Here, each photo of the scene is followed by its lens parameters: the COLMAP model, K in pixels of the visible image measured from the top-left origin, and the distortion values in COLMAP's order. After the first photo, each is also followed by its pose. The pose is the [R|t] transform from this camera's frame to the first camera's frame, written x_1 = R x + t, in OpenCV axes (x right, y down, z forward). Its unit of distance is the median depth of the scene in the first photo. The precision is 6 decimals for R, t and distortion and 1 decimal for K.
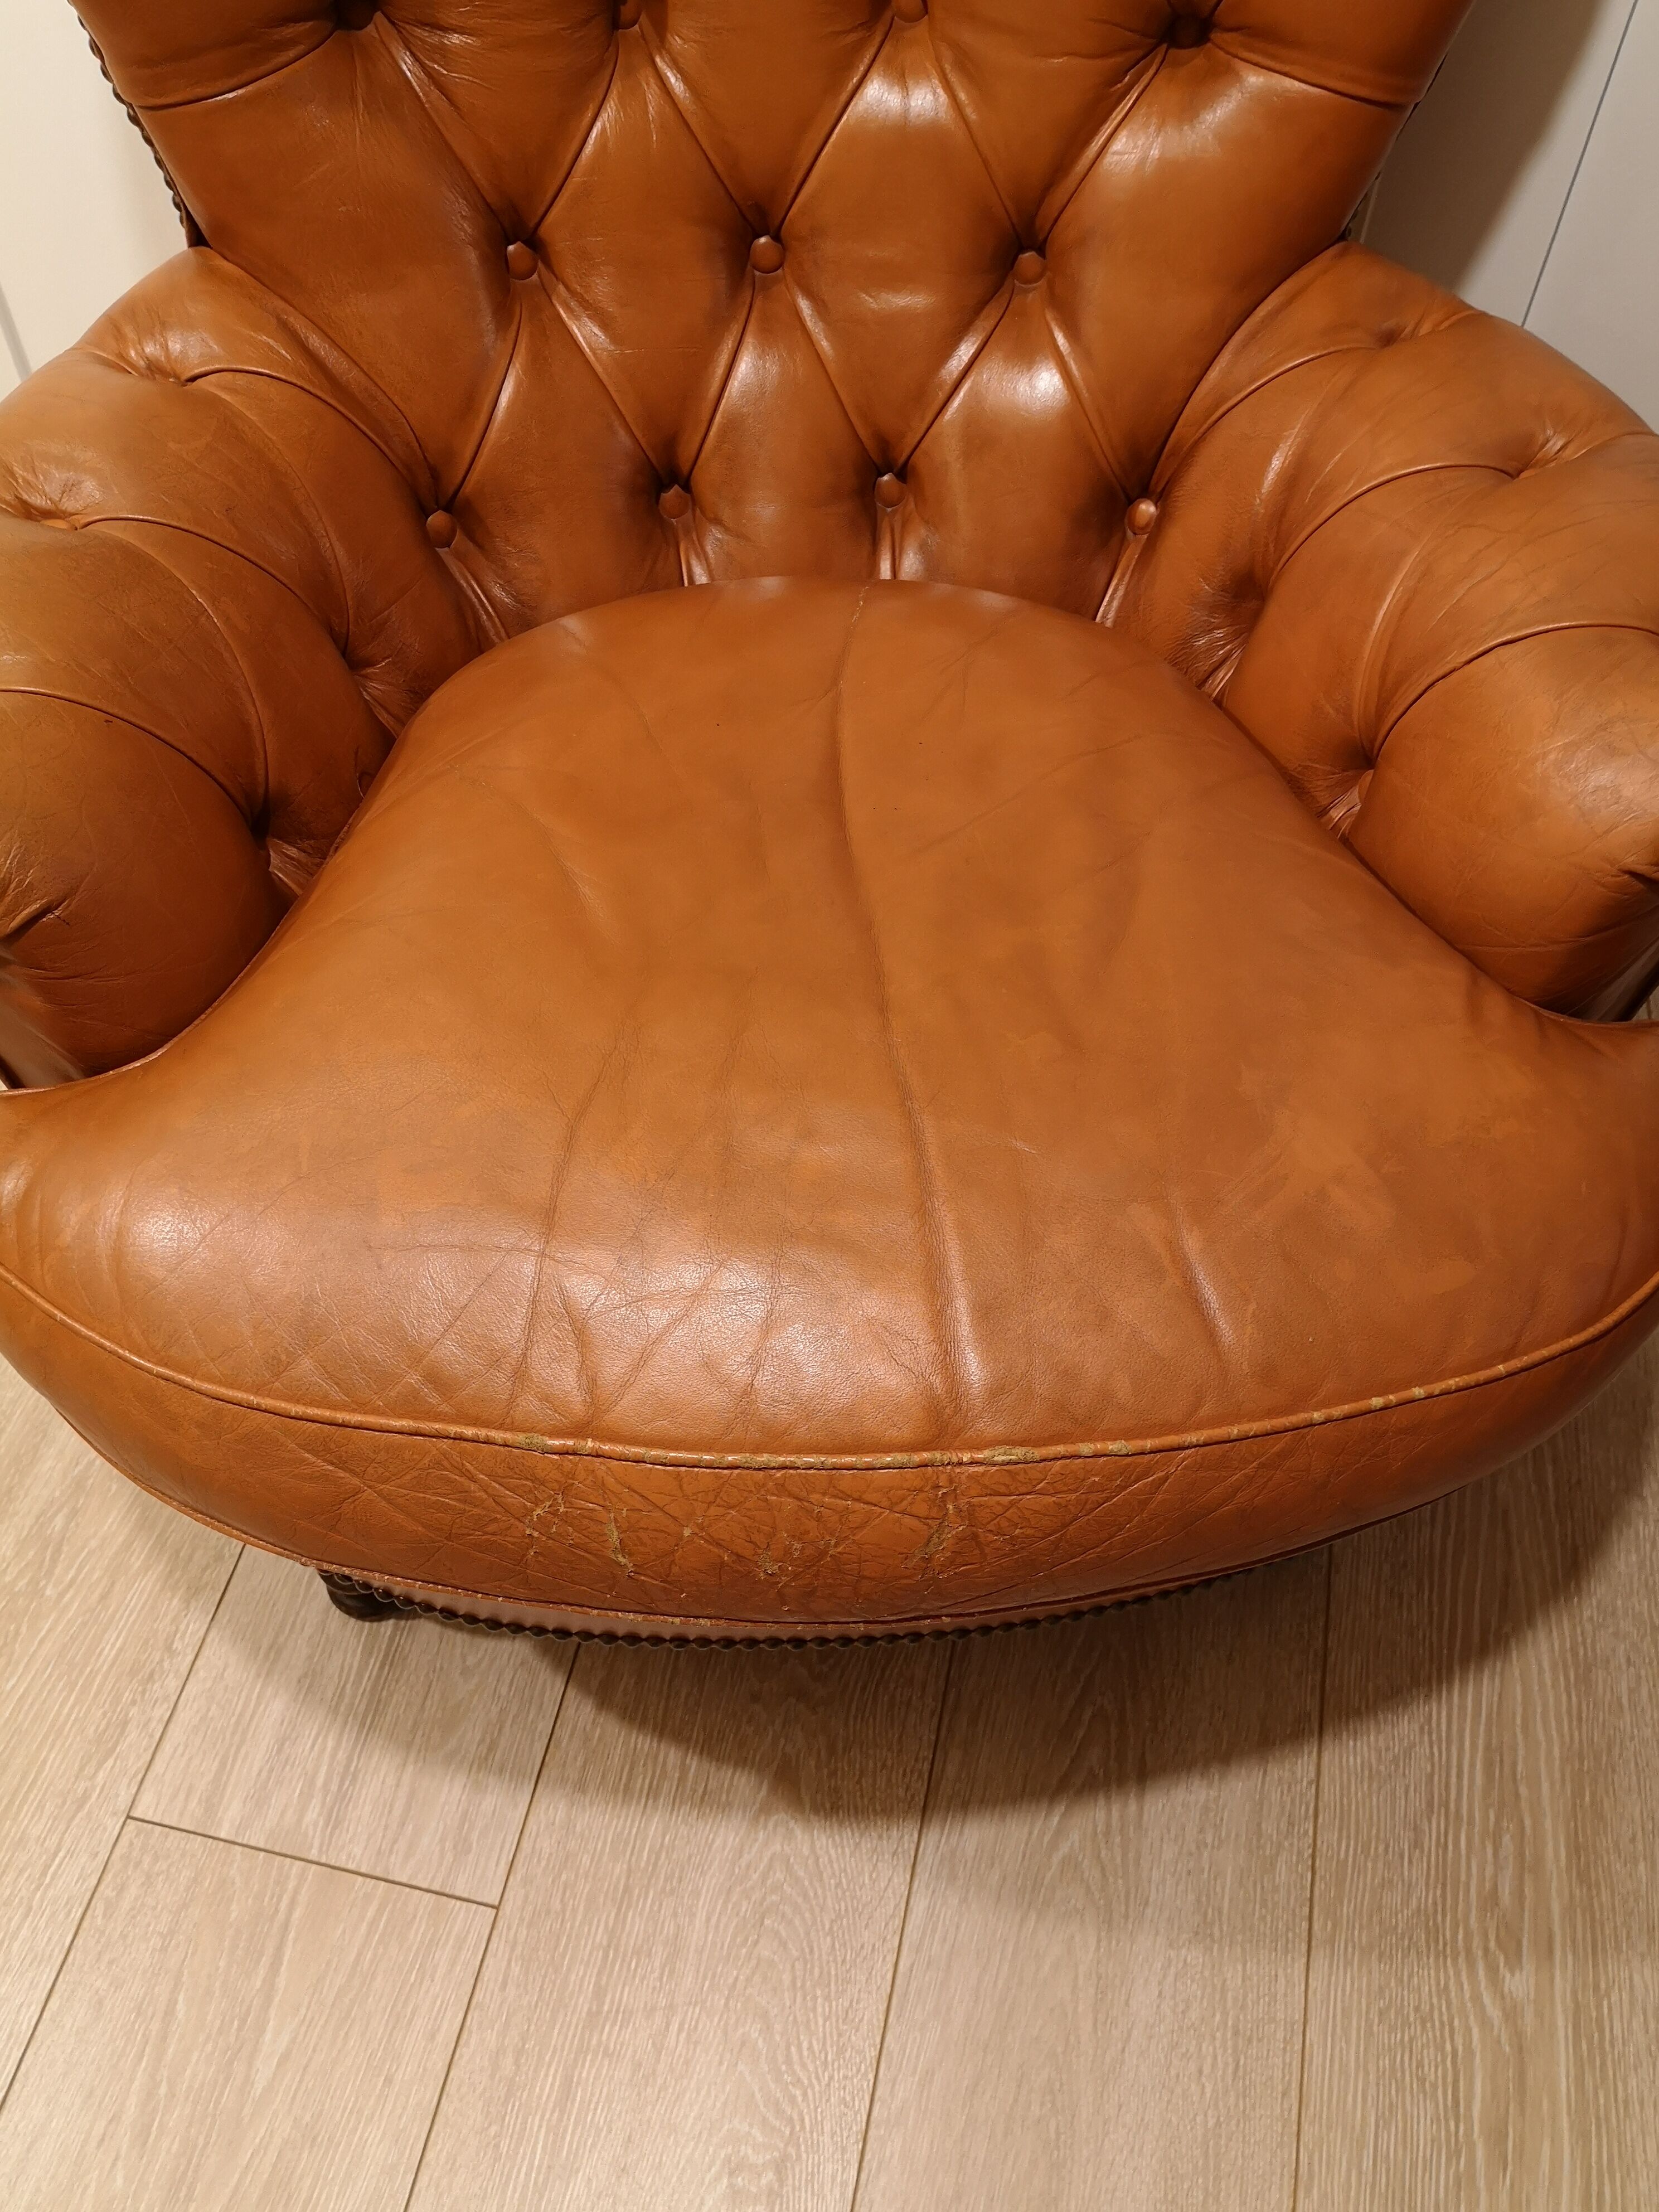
lens RADIAL K [[1818.3, 0, 823.2], [0, 1818.3, 1104.4], [0, 0, 1]] dist [-0.007869, -0.007283]
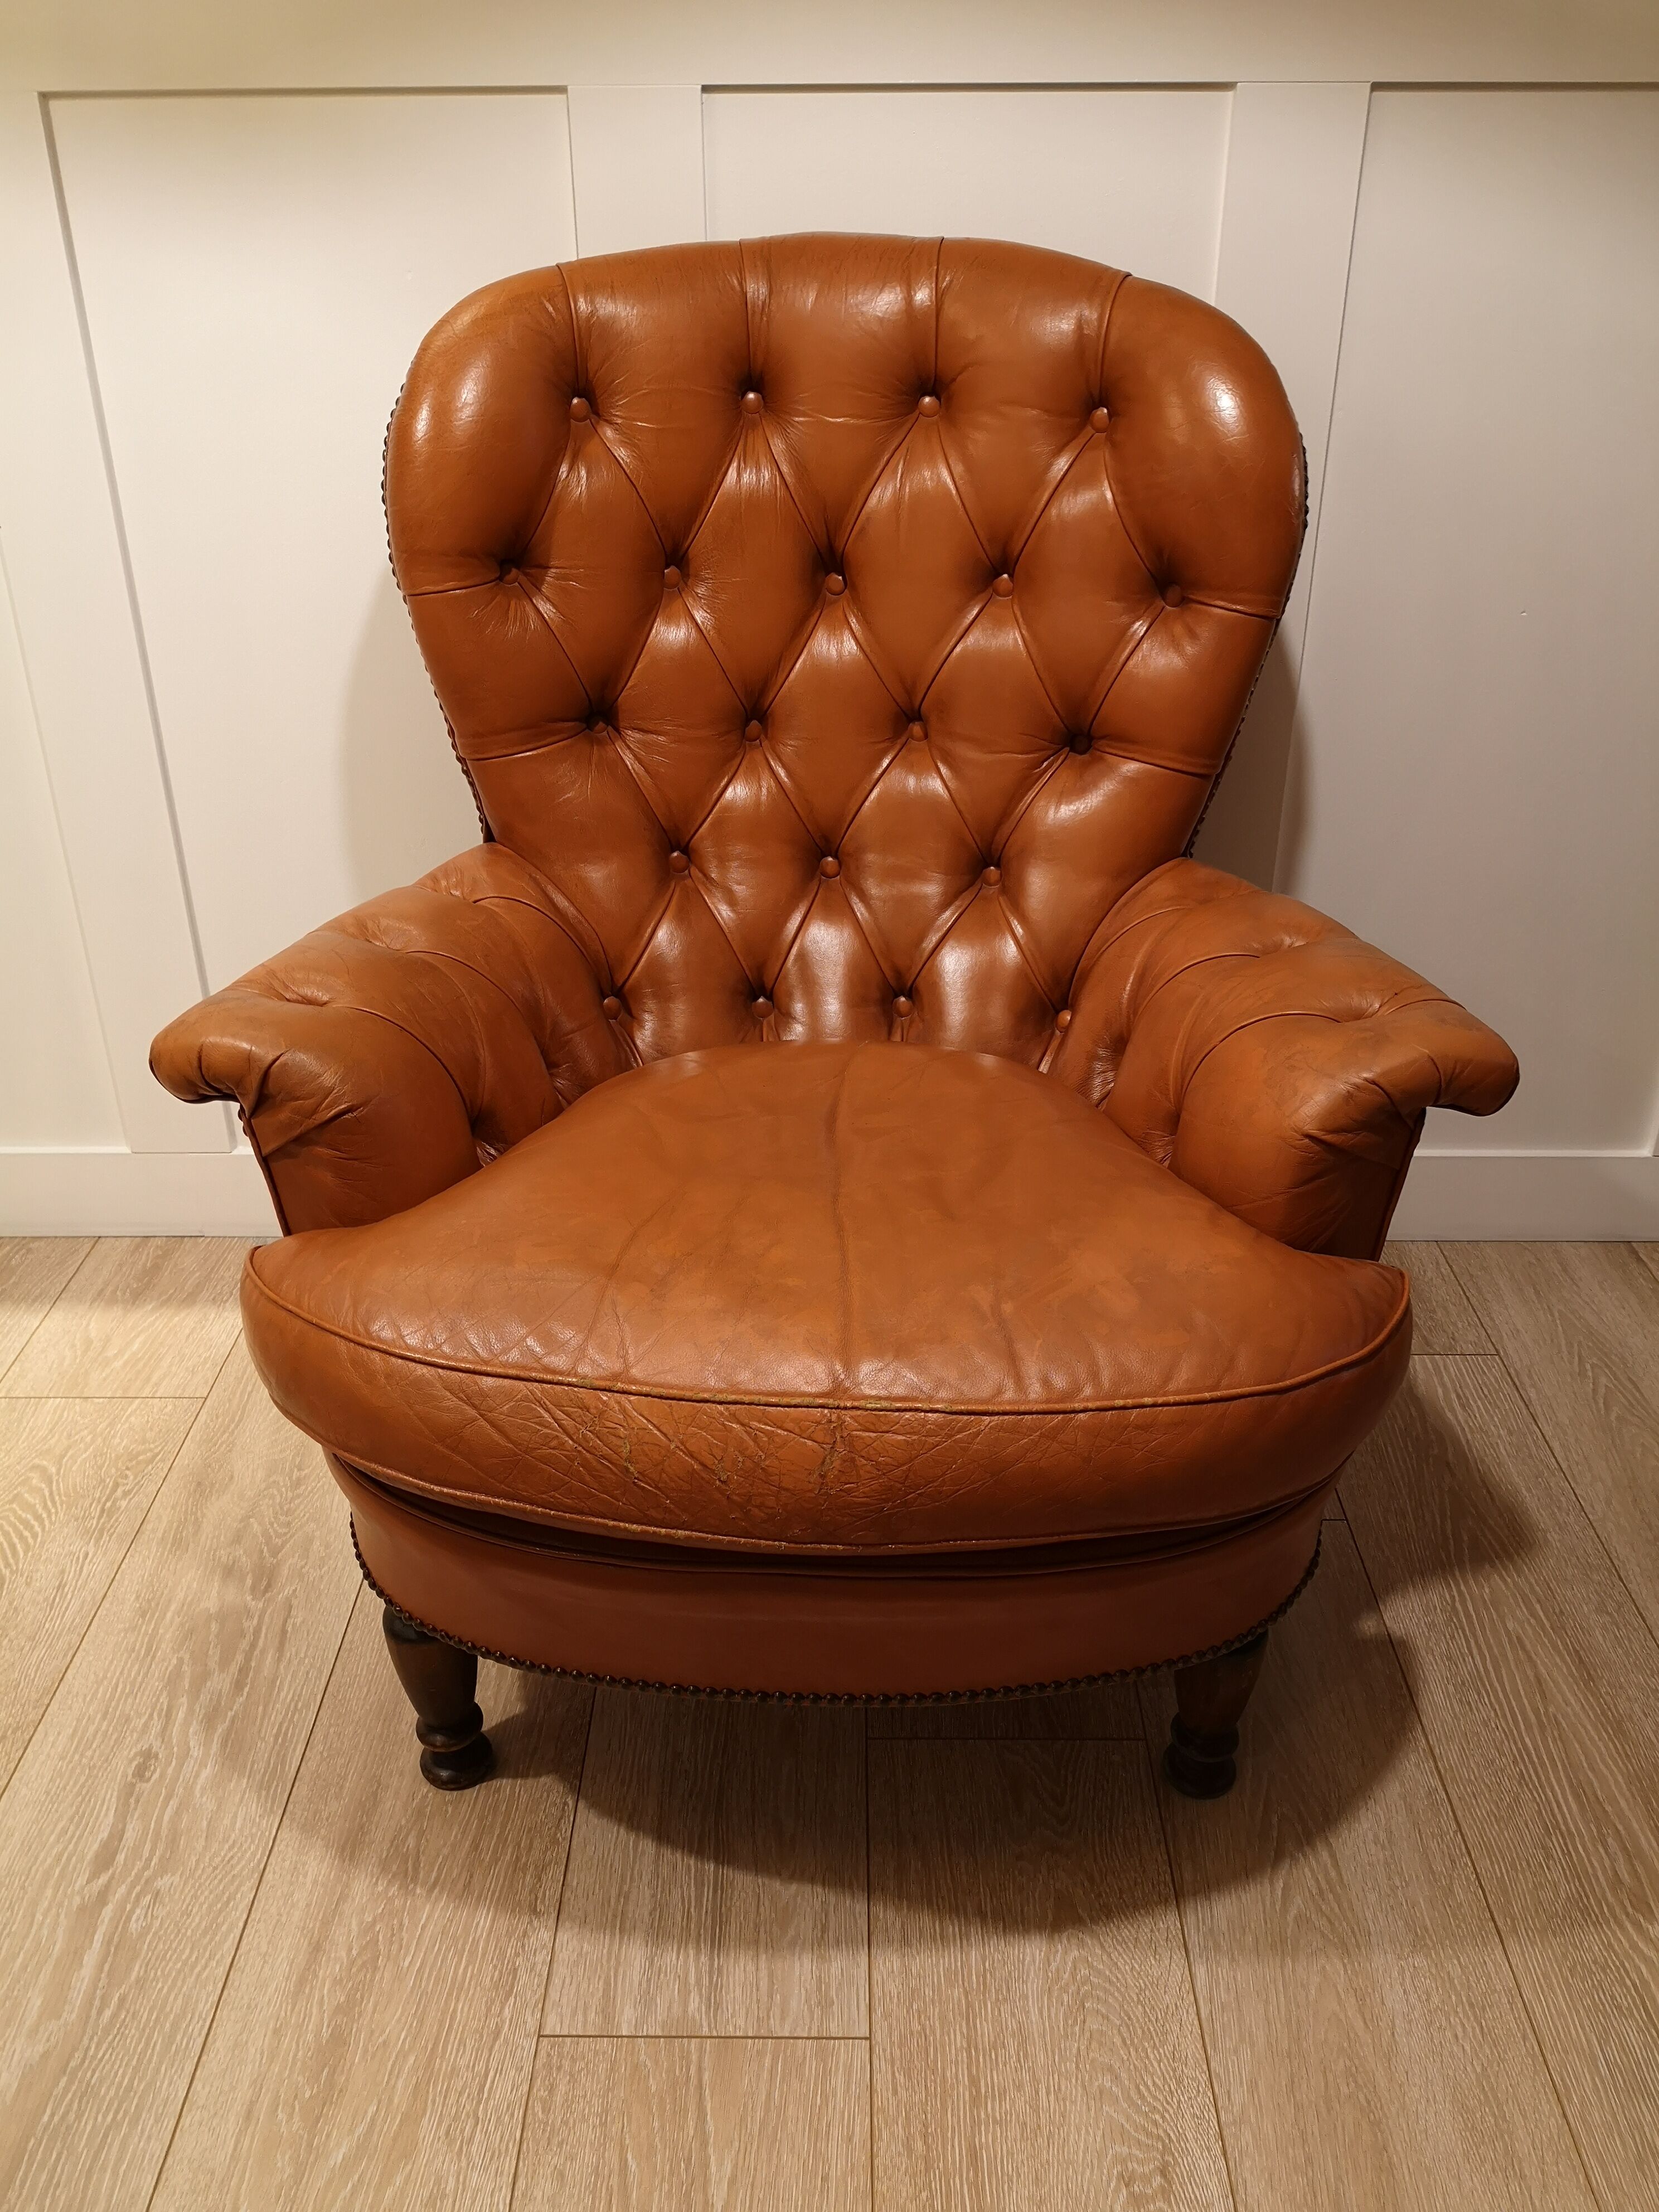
lens RADIAL K [[1789.0, 0, 832.1], [0, 1789.0, 1107.1], [0, 0, 1]] dist [0.003956, -0.013411]
pose [[0.978292, -0.116373, 0.171472, -0.338892], [0.178634, 0.892989, -0.413111, 0.381579], [-0.105047, 0.434773, 0.894392, -0.325789]]
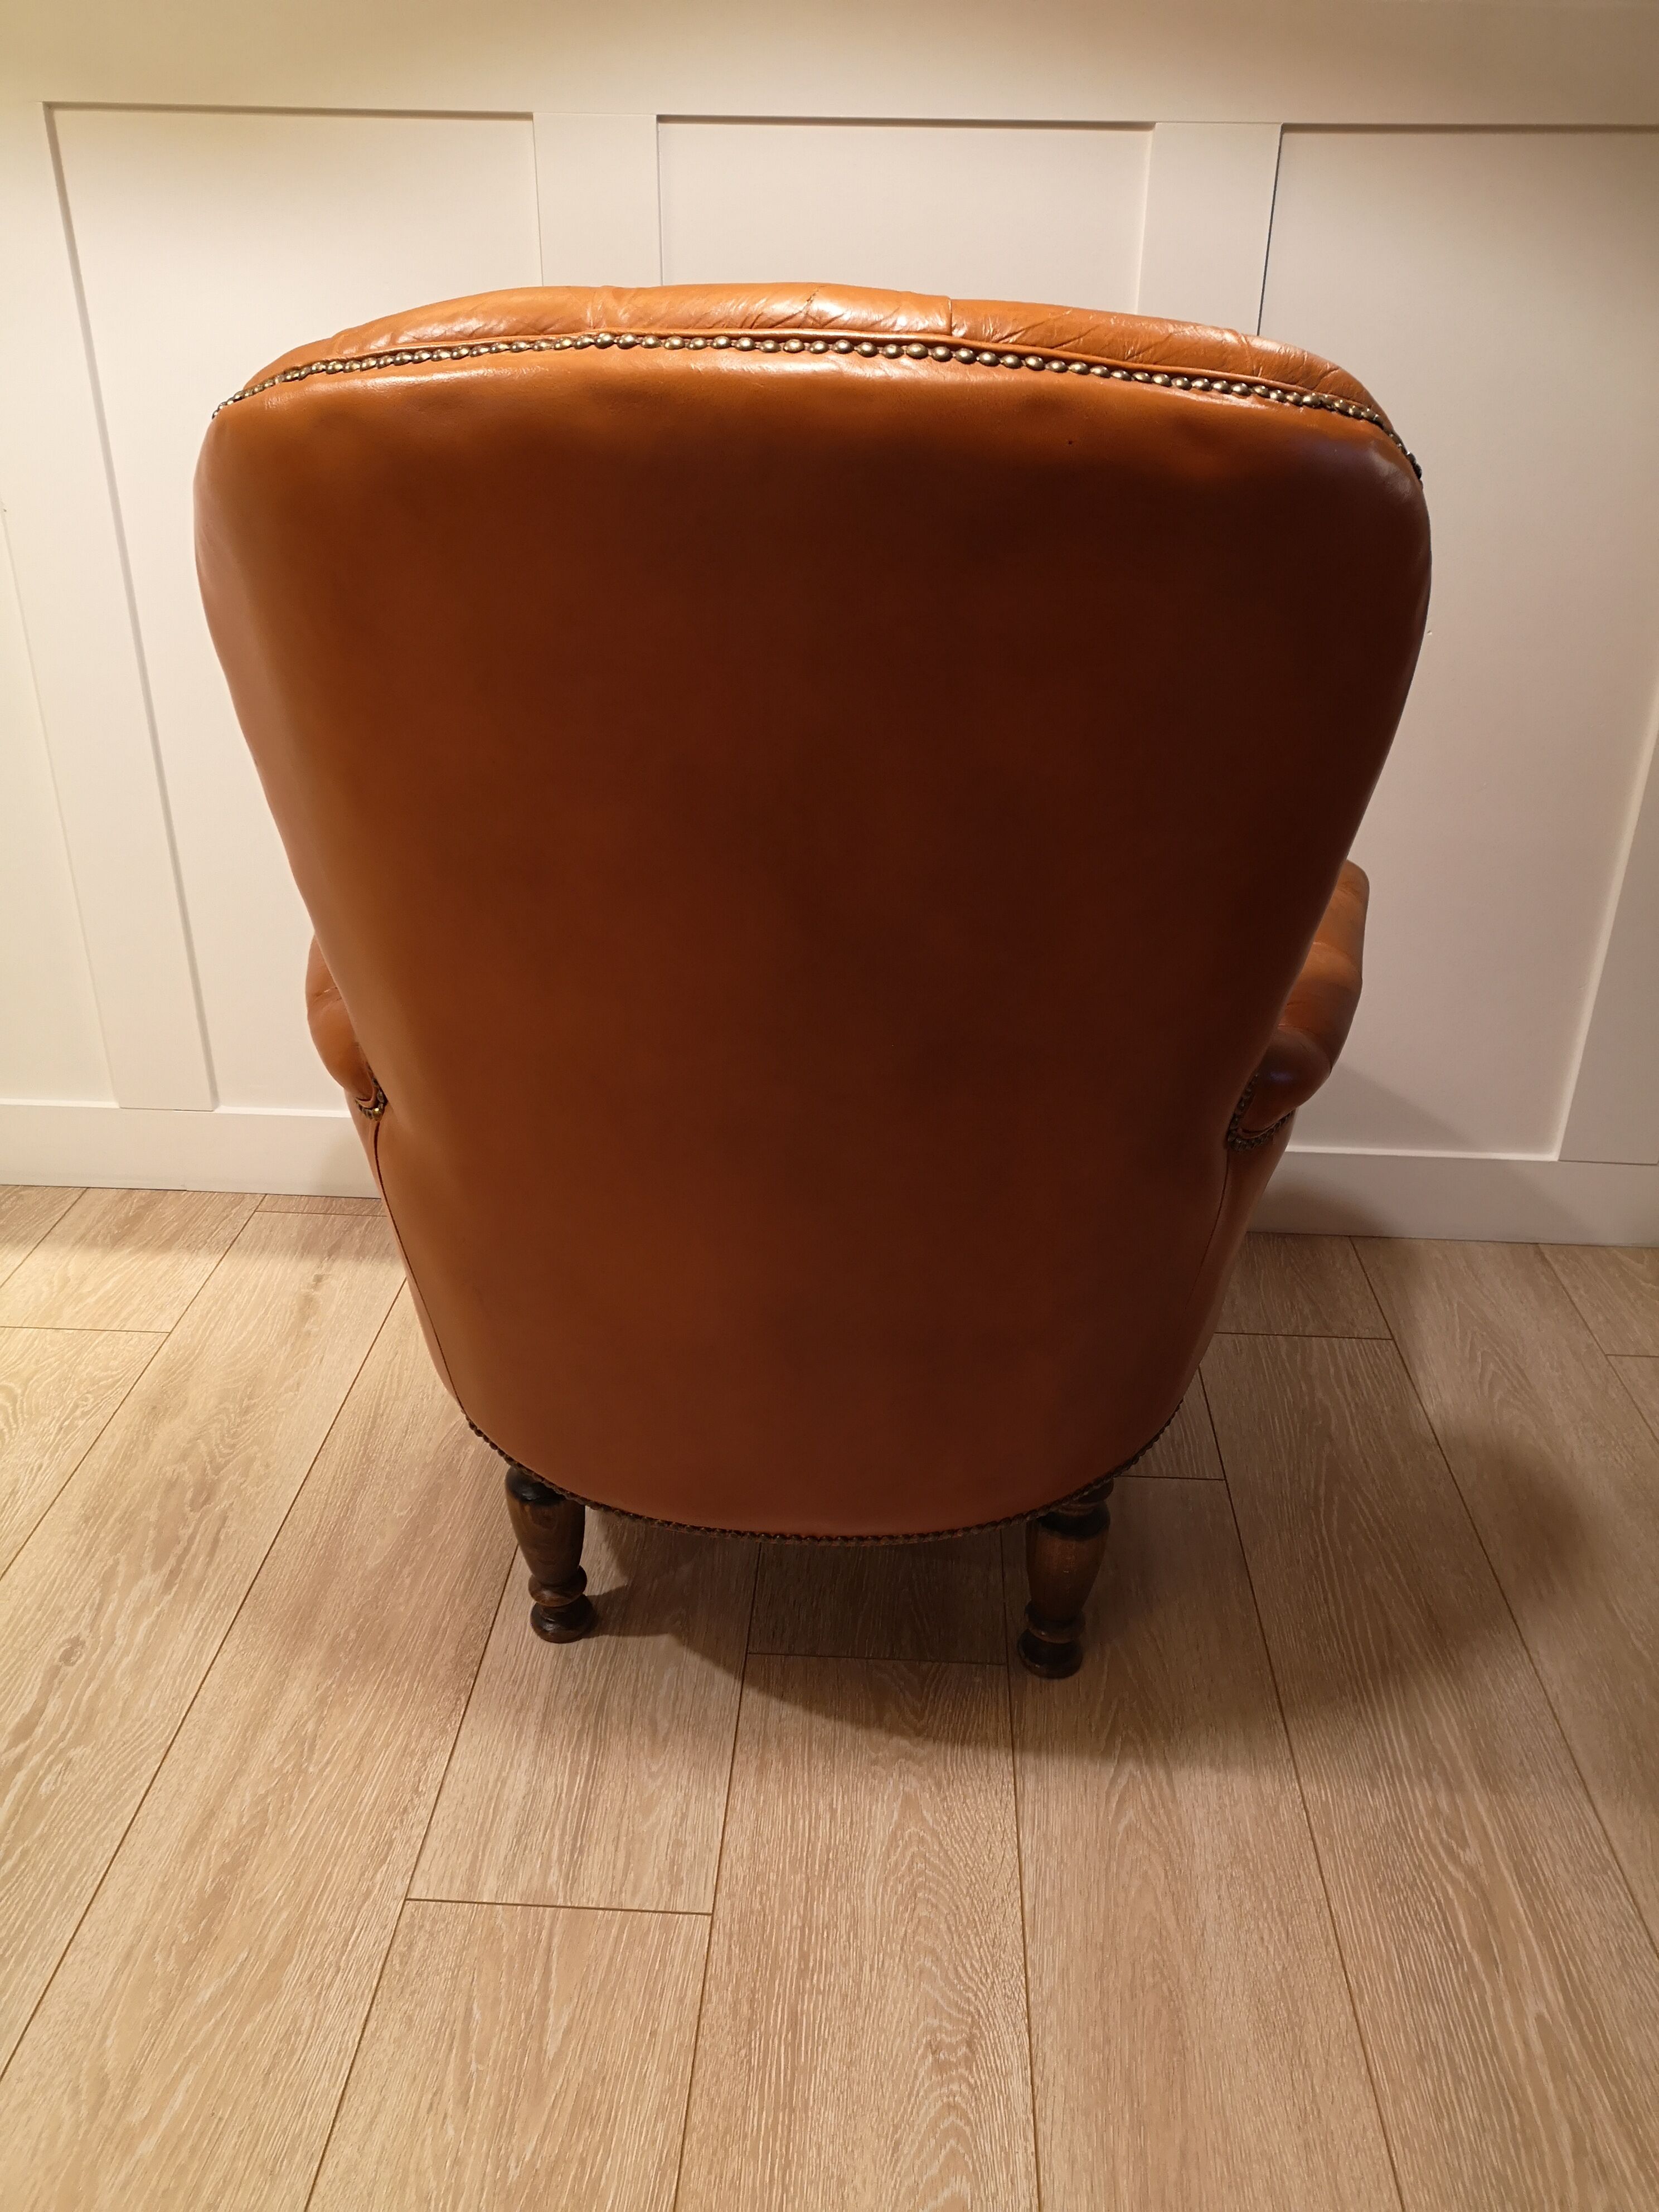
lens RADIAL K [[1752.5, 0, 840.6], [0, 1752.5, 1120.4], [0, 0, 1]] dist [0.023374, -0.004375]
pose [[0.985513, -0.079311, 0.149913, -0.235029], [0.137423, 0.891446, -0.431785, 0.498224], [-0.099394, 0.446131, 0.889431, -0.374240]]
